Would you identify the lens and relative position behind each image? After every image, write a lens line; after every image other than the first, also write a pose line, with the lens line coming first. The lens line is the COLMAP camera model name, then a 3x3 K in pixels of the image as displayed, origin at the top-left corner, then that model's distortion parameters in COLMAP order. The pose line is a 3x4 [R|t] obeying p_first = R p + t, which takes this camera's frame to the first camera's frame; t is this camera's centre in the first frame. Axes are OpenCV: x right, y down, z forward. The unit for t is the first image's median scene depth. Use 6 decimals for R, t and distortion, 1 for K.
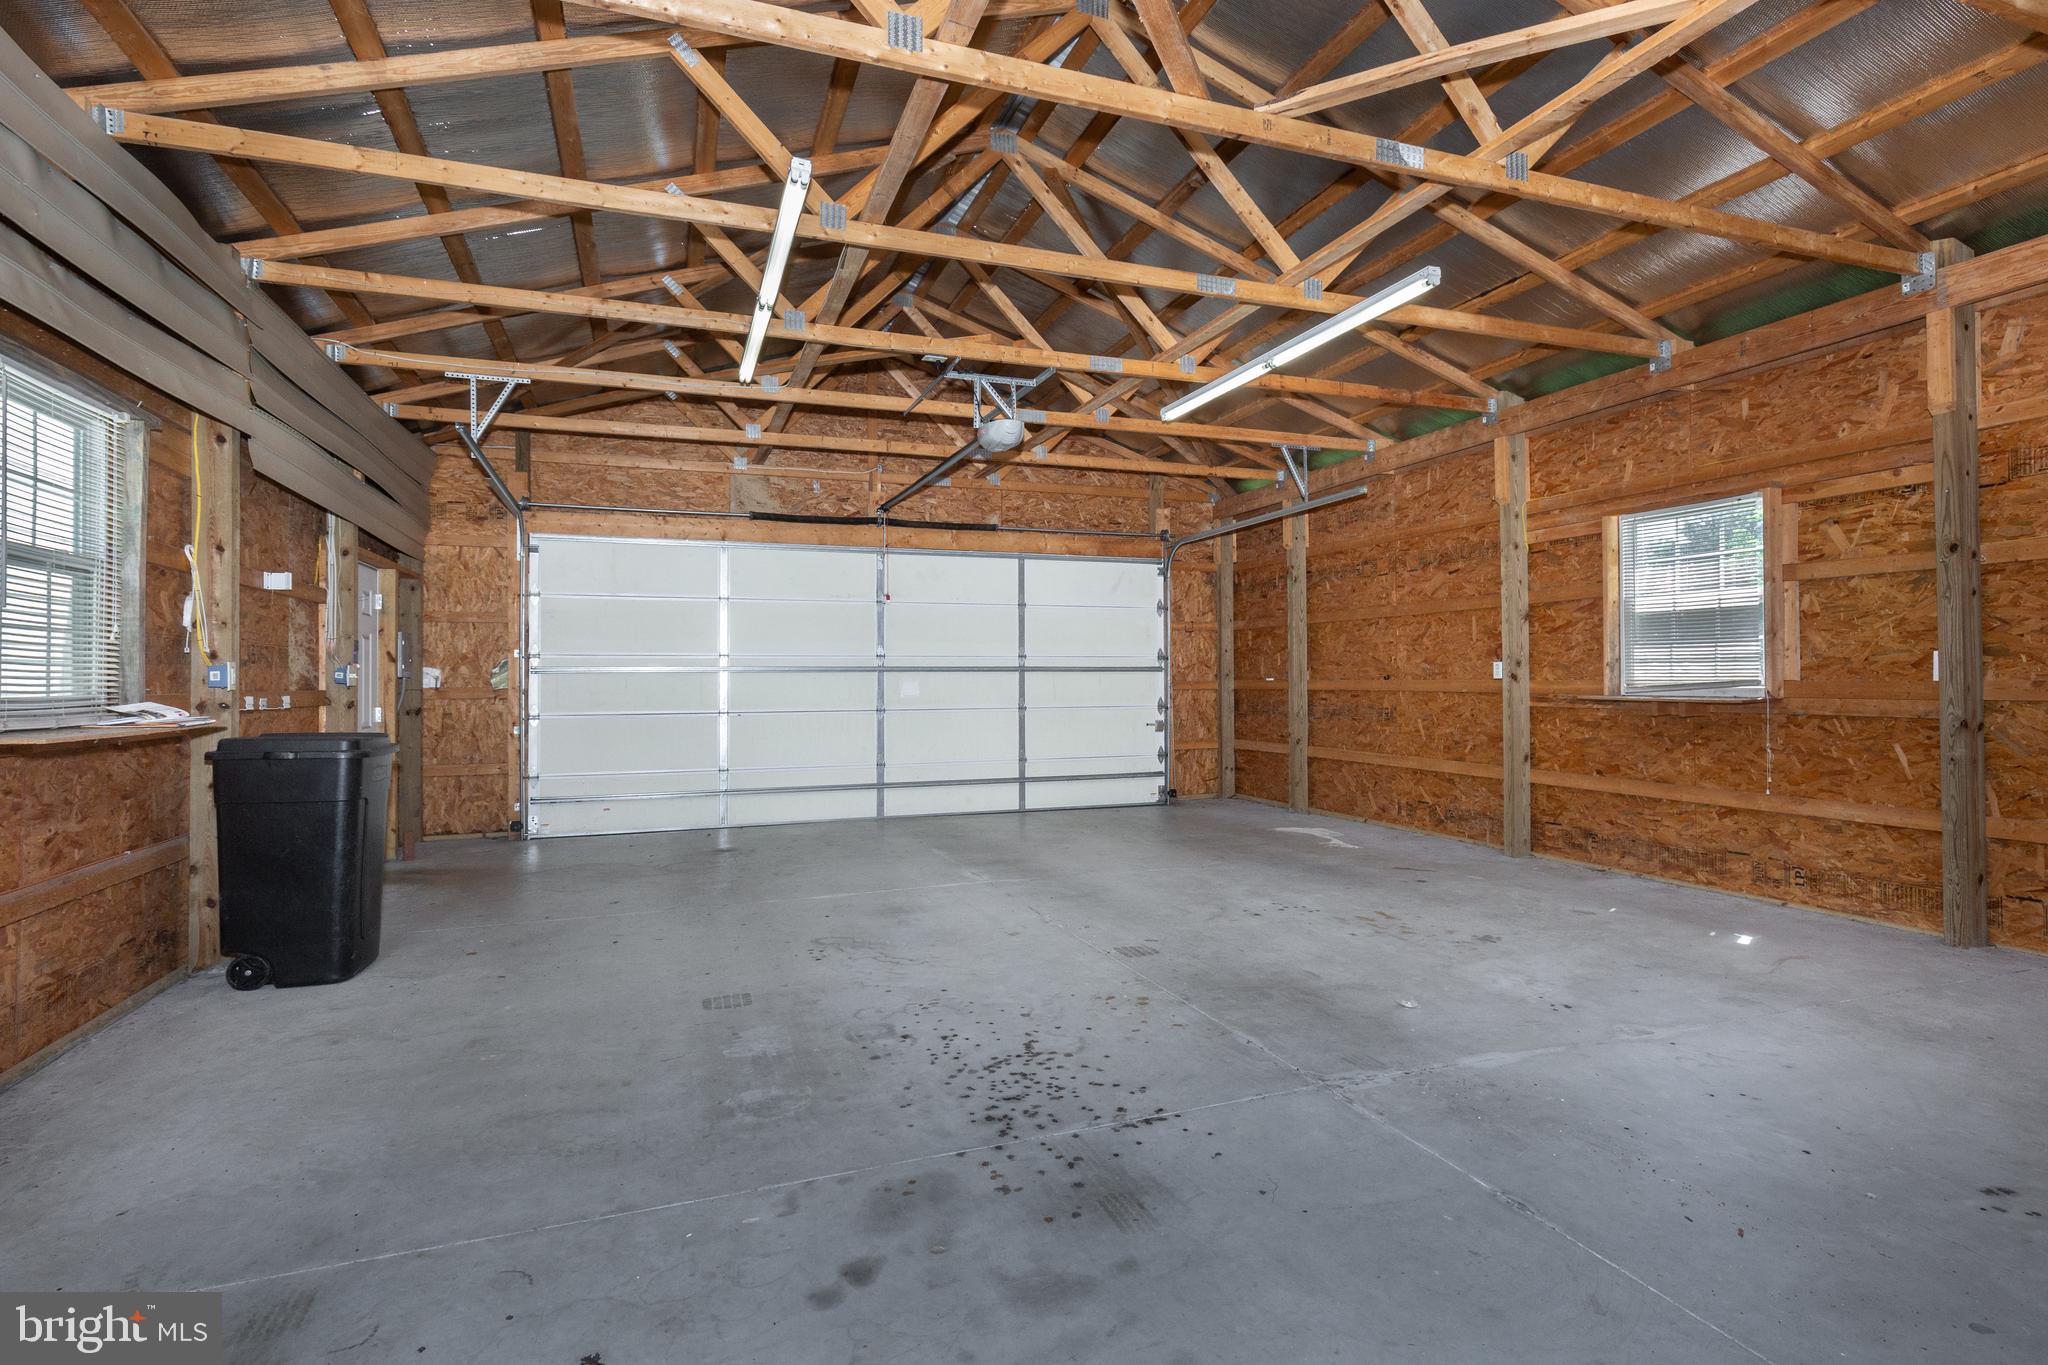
lens RADIAL K [[996.5, 0, 1035.1], [0, 996.5, 685.9], [0, 0, 1]] dist [0.000874, -0.000064]
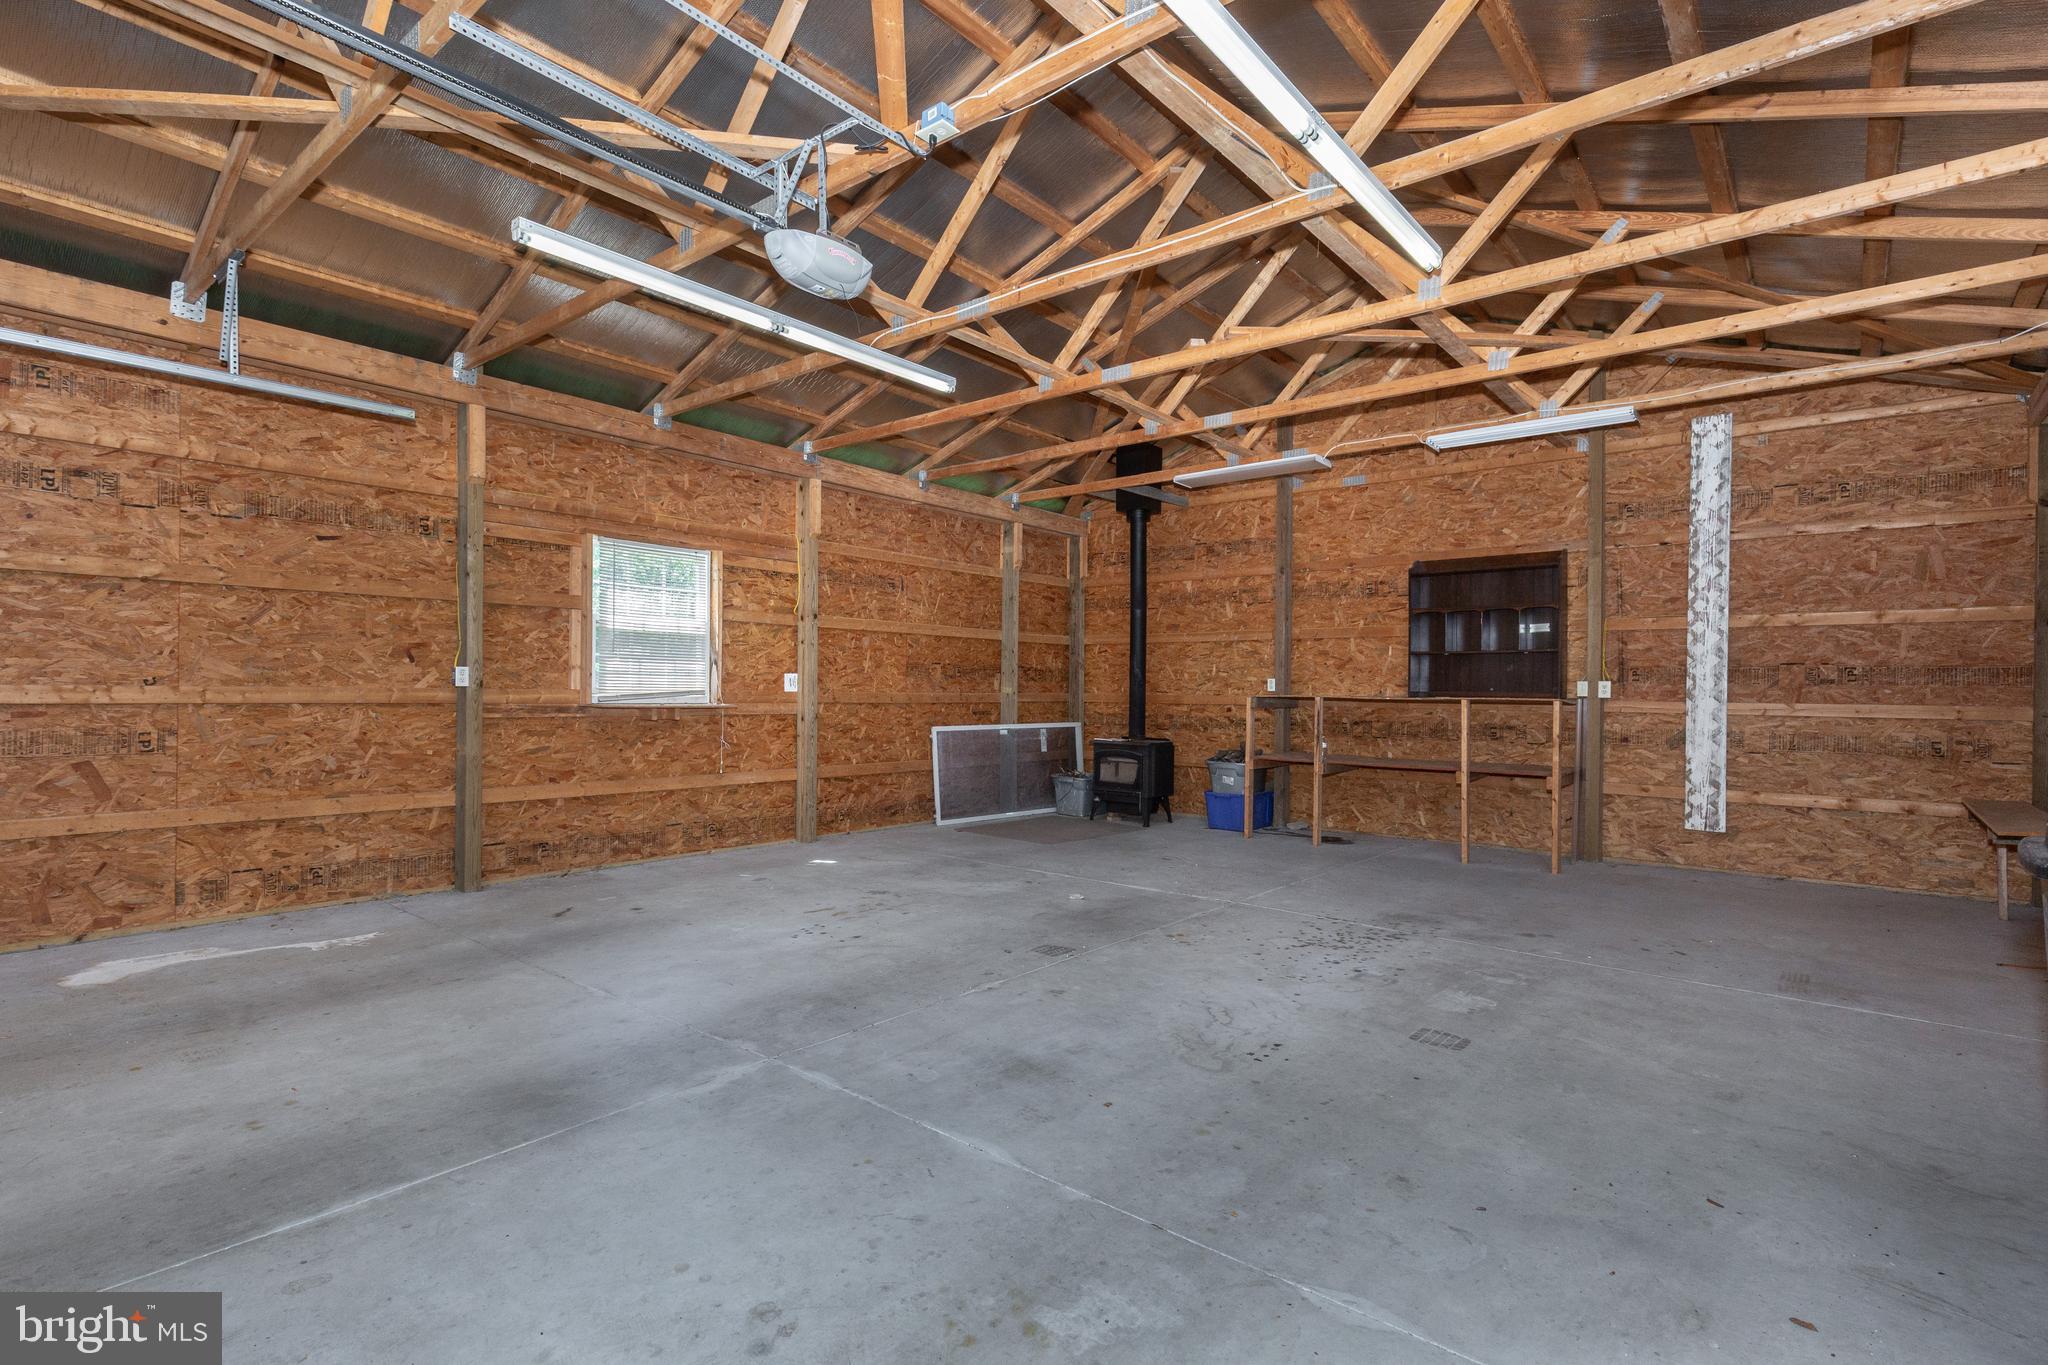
lens RADIAL K [[996.5, 0, 1035.1], [0, 996.5, 685.9], [0, 0, 1]] dist [0.000874, -0.000064]
pose [[-0.503422, 0.005932, 0.864020, -0.903234], [-0.001104, 0.999971, -0.007509, -0.002837], [-0.864040, -0.004734, -0.503401, 1.758992]]
